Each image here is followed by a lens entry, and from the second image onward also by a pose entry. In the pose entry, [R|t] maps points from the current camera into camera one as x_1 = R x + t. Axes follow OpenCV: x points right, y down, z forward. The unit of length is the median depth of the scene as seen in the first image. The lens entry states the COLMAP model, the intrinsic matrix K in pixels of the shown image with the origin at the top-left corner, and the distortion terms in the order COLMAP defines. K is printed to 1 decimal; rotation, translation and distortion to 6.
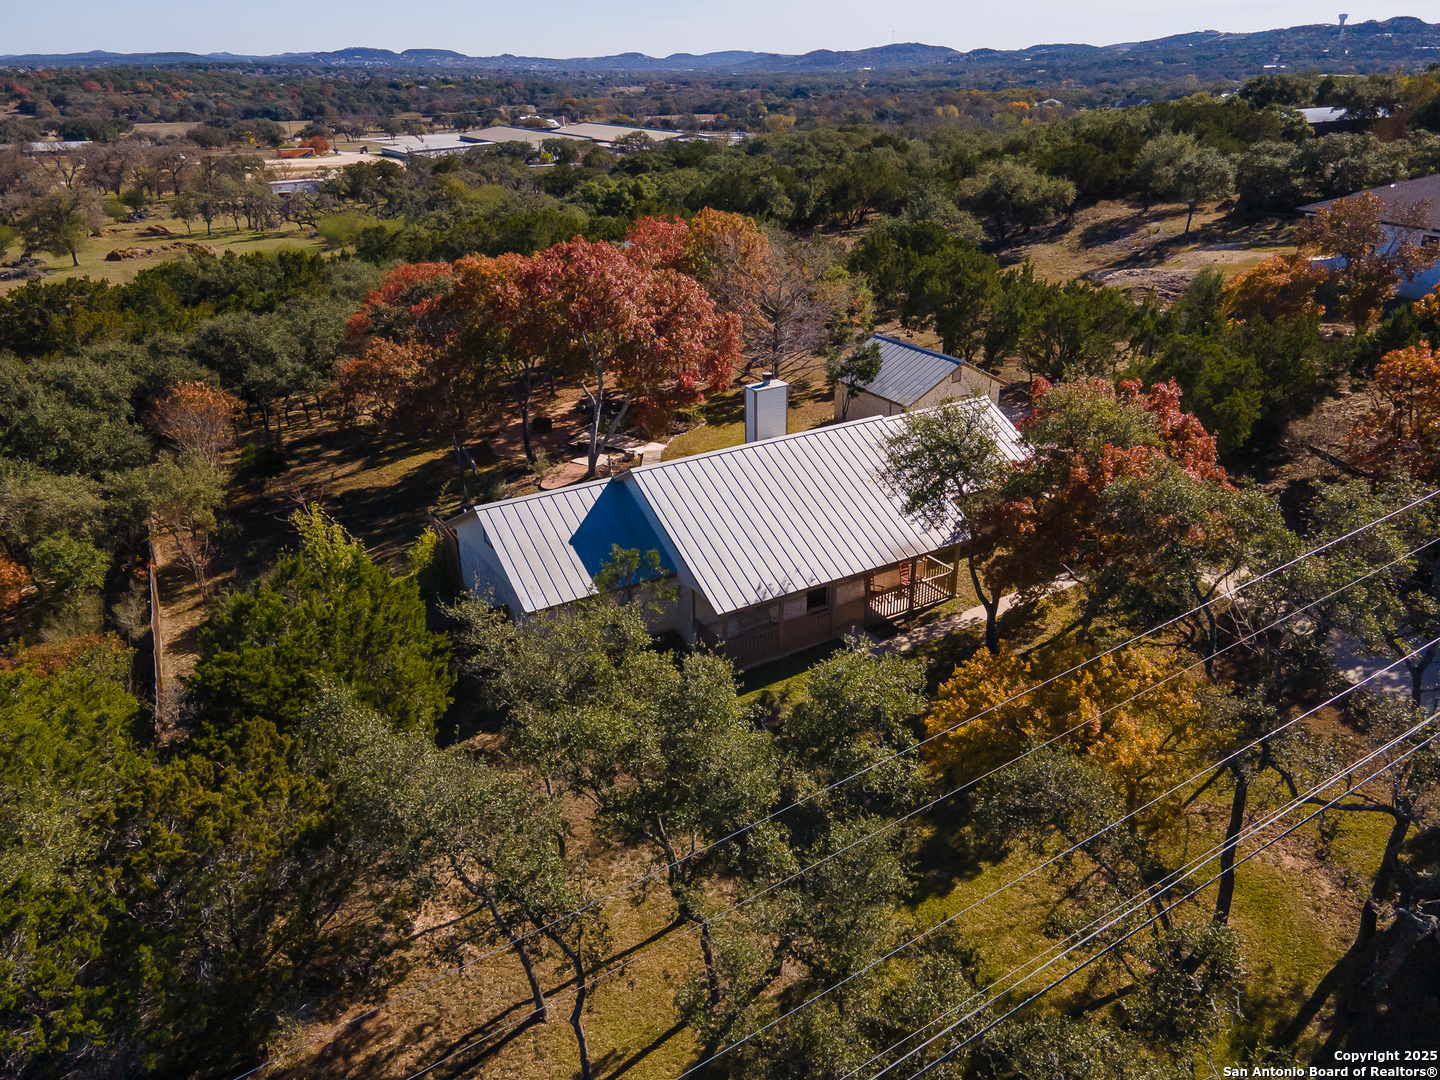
lens RADIAL K [[1064.7, 0, 715.8], [0, 1064.7, 531.4], [0, 0, 1]] dist [0.013946, 0.044273]
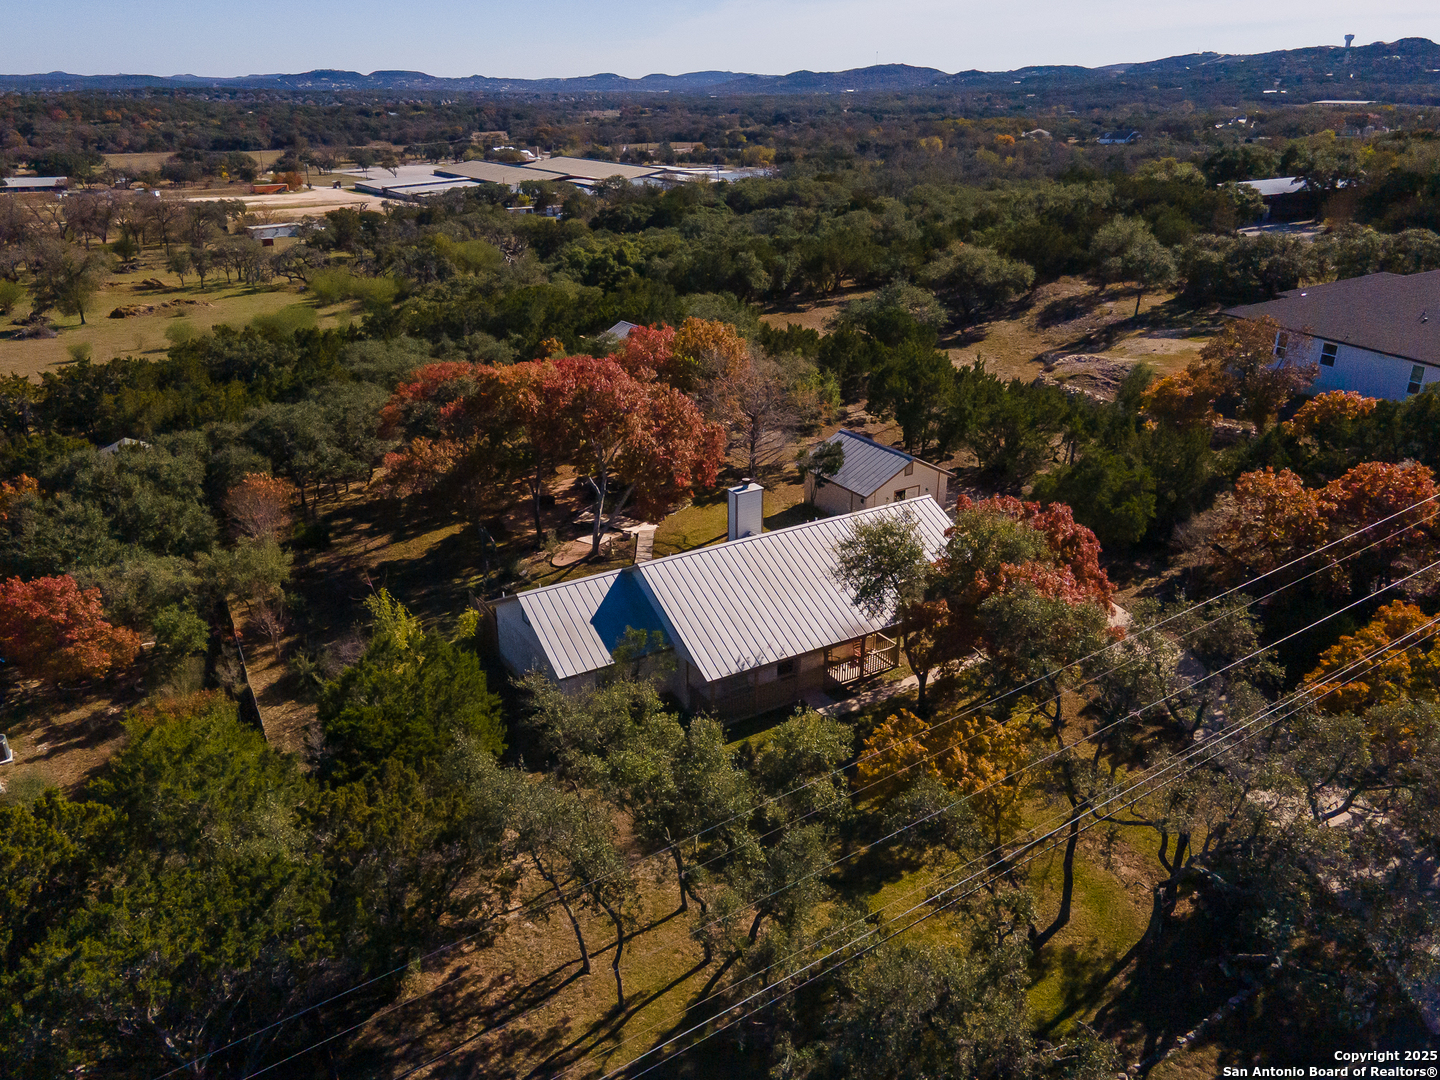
lens RADIAL K [[1064.7, 0, 677.8], [0, 1064.7, 534.4], [0, 0, 1]] dist [0.013946, 0.044273]
pose [[0.999872, 0.007784, -0.013972, -0.012386], [-0.008362, 0.999090, -0.041836, -0.033245], [0.013634, 0.041947, 0.999027, -0.215203]]
